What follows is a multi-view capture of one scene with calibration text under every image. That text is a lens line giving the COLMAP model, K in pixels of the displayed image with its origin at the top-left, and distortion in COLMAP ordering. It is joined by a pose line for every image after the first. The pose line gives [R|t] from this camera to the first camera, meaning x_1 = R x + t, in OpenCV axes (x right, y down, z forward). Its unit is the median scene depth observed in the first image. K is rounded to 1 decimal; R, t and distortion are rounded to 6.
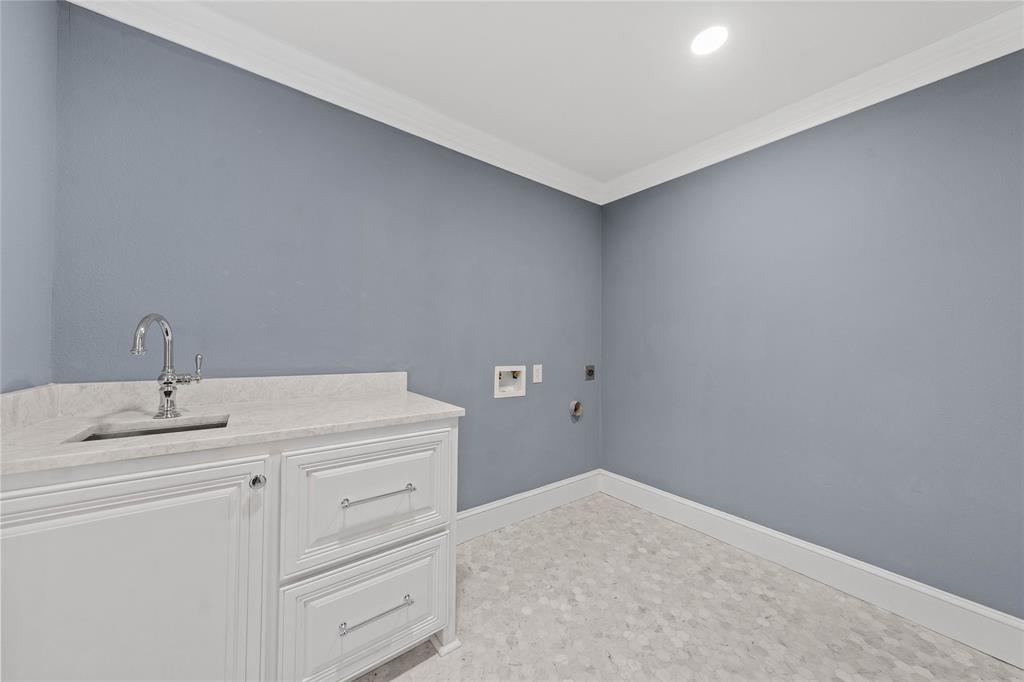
lens RADIAL K [[348.0, 0, 510.1], [0, 348.0, 342.1], [0, 0, 1]] dist [0.000105, 0.000044]
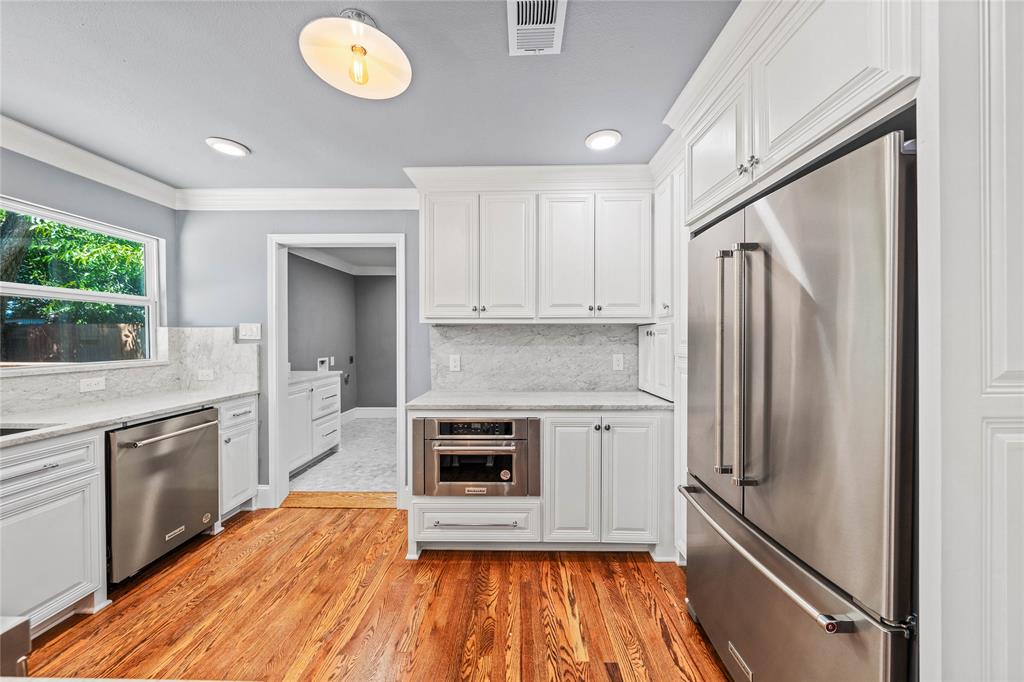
lens RADIAL K [[348.0, 0, 510.1], [0, 348.0, 342.1], [0, 0, 1]] dist [0.000105, 0.000044]
pose [[0.618024, -0.016724, 0.785981, -1.467258], [0.001537, 0.999797, 0.020065, -0.100902], [-0.786158, -0.011193, 0.617925, -1.811541]]
